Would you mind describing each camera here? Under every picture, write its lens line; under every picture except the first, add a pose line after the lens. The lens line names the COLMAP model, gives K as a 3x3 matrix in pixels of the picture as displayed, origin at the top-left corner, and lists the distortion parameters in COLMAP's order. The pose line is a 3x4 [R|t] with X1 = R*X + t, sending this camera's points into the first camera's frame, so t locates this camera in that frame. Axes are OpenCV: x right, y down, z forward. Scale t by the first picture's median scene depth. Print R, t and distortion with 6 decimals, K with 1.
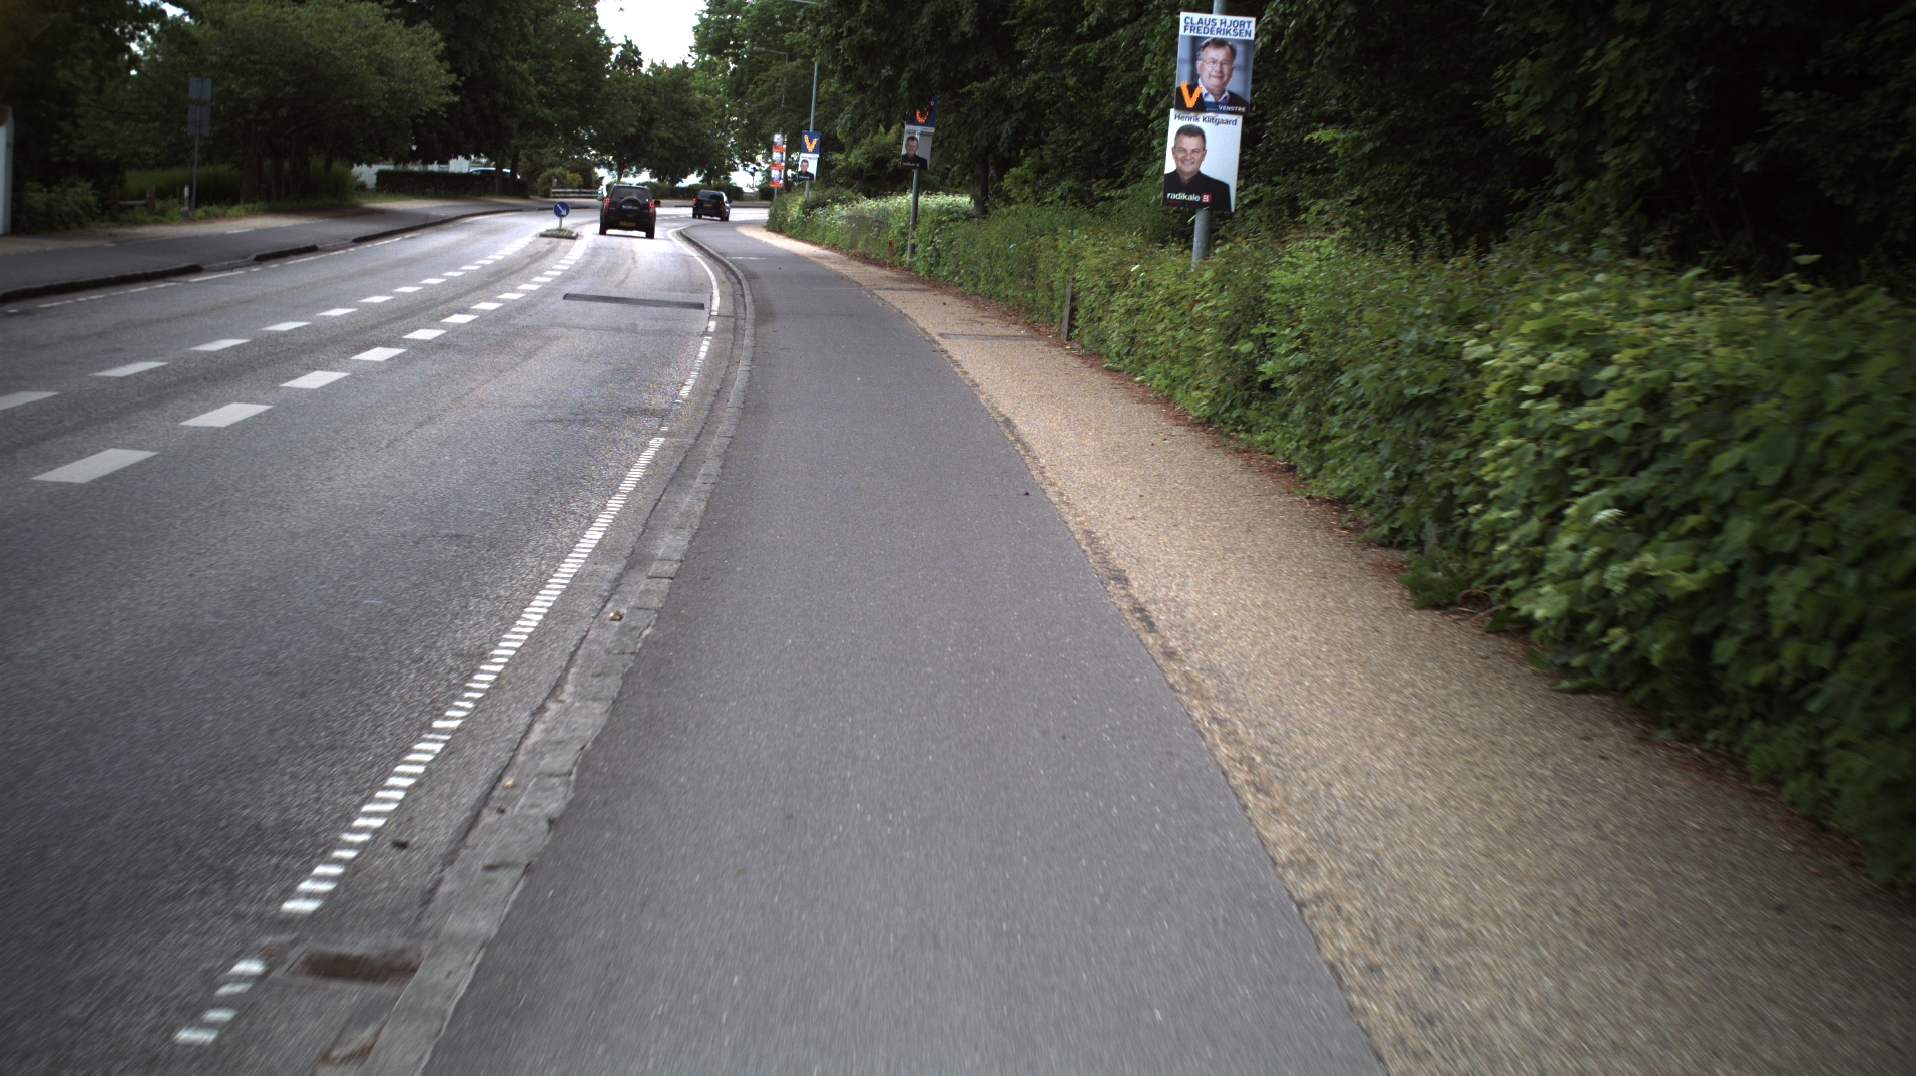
lens RADIAL K [[3399.7, 0, 954.4], [0, 3399.7, 532.0], [0, 0, 1]] dist [-0.243153, 0.000000]
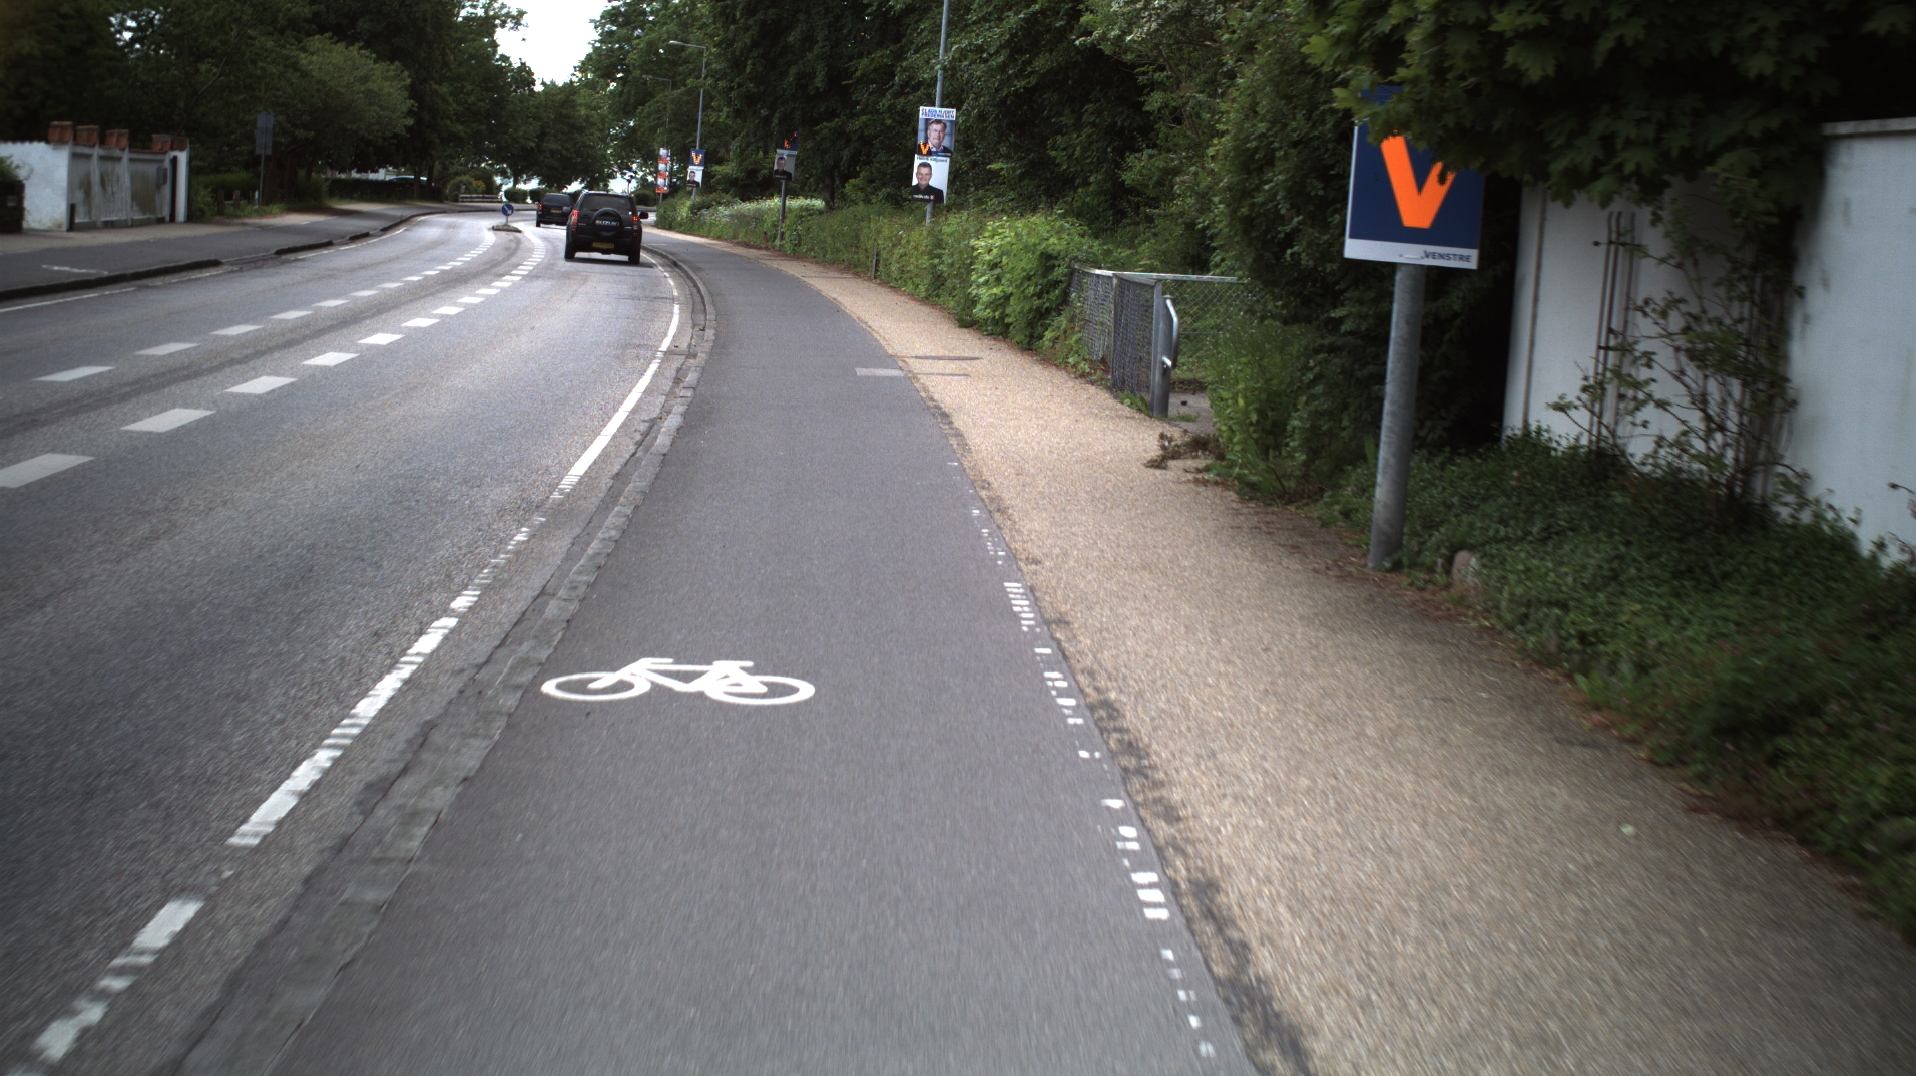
lens RADIAL K [[3399.7, 0, 951.2], [0, 3399.7, 537.6], [0, 0, 1]] dist [-0.243153, 0.000000]
pose [[0.999172, -0.001702, 0.040639, 0.000775], [0.001711, 0.999999, -0.000179, 0.050096], [-0.040639, 0.000249, 0.999174, -0.488457]]
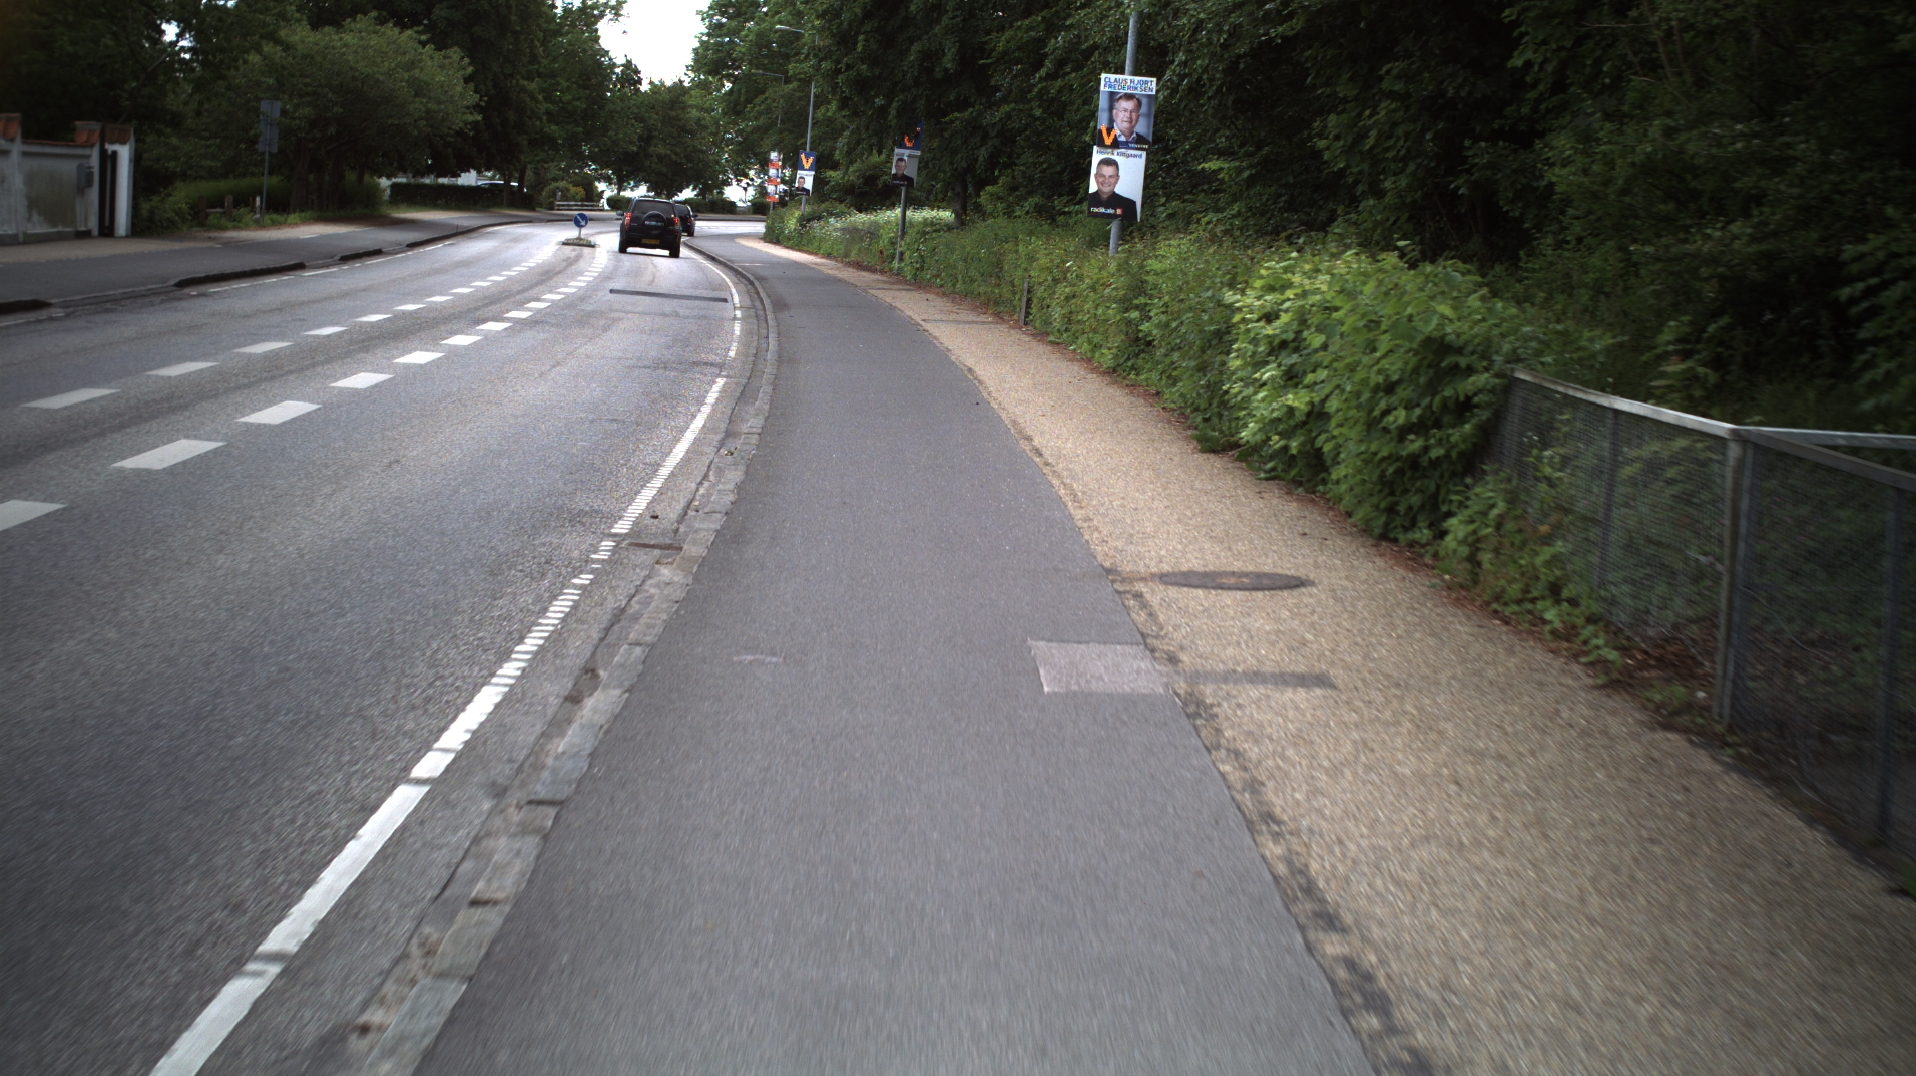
lens RADIAL K [[3399.7, 0, 963.9], [0, 3399.7, 544.2], [0, 0, 1]] dist [-0.243153, 0.000000]
pose [[0.999950, 0.006793, 0.007279, 0.001451], [-0.006785, 0.999976, -0.001116, 0.016711], [-0.007286, 0.001067, 0.999973, -0.162832]]
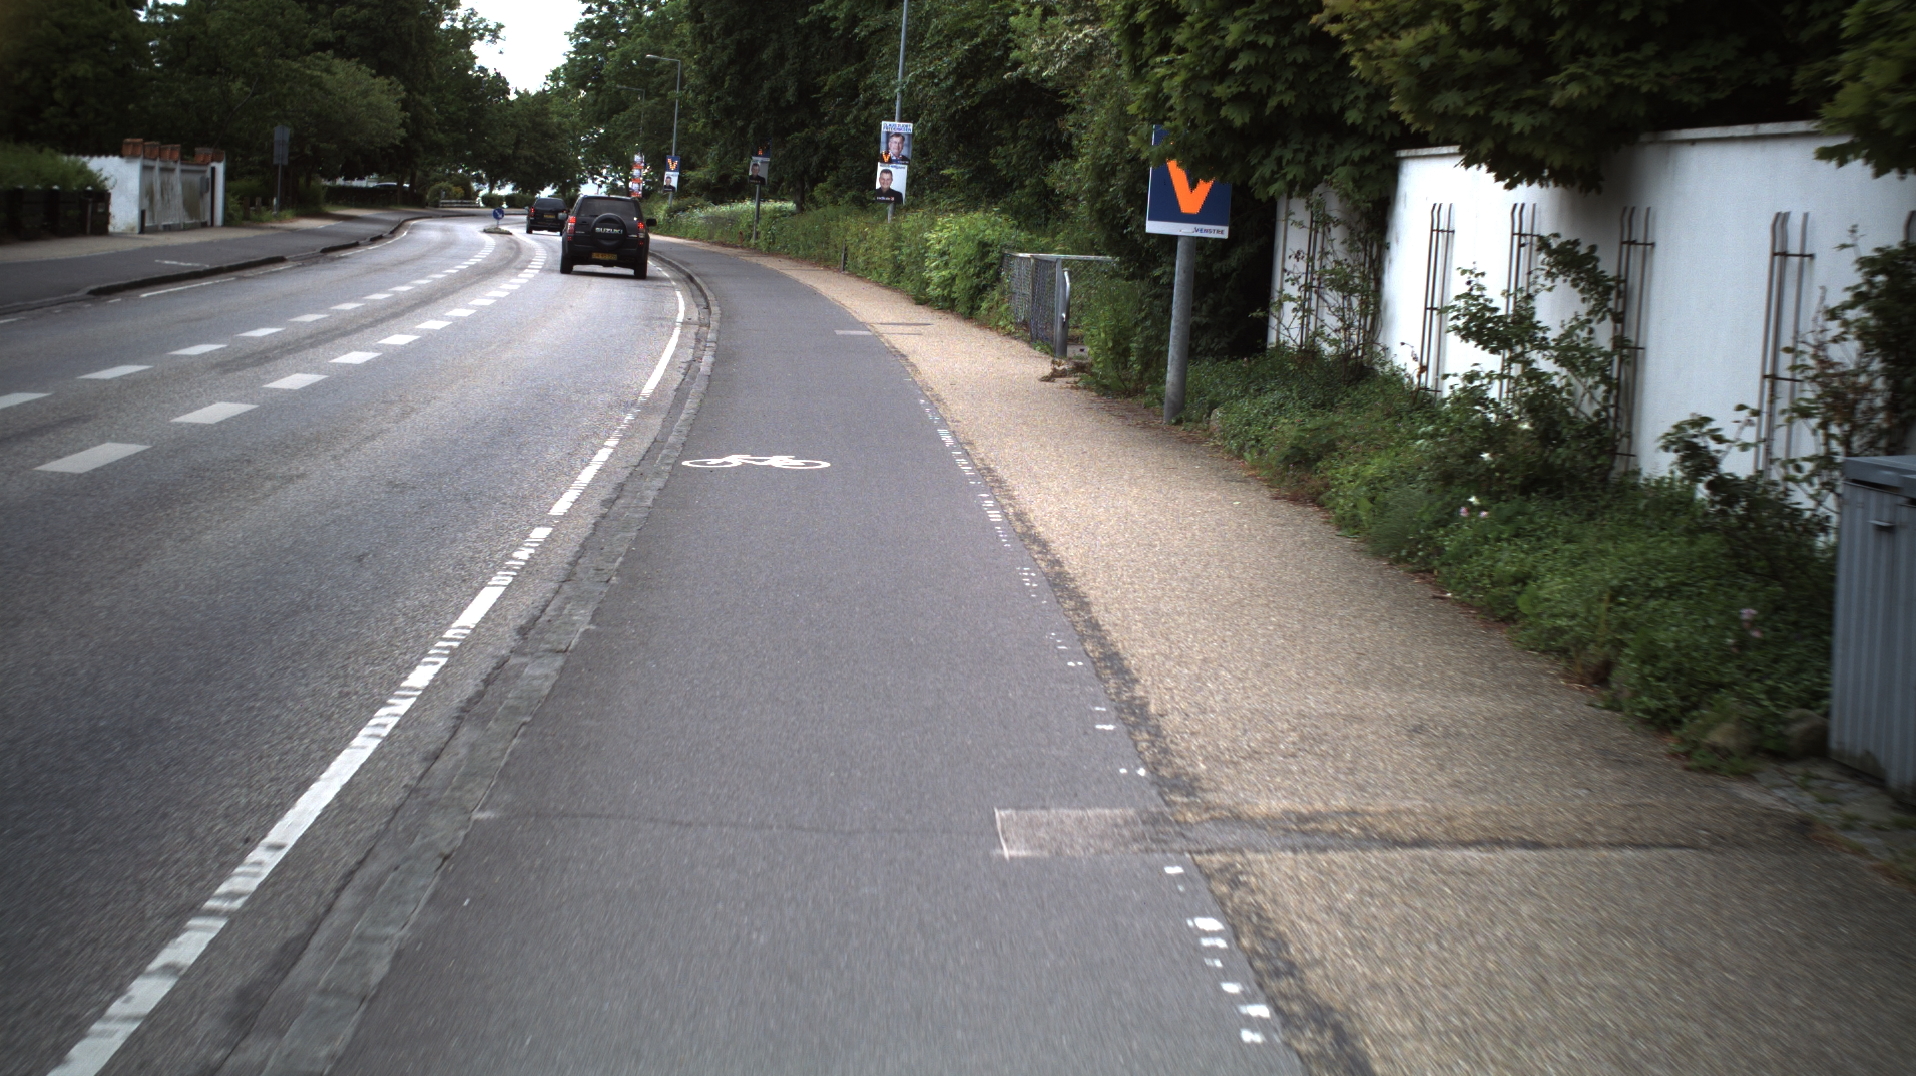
lens RADIAL K [[3399.7, 0, 958.0], [0, 3399.7, 542.8], [0, 0, 1]] dist [-0.243153, 0.000000]
pose [[0.998534, -0.010059, 0.053194, -0.004796], [0.010030, 0.999949, 0.000809, 0.066754], [-0.053200, -0.000274, 0.998584, -0.651586]]
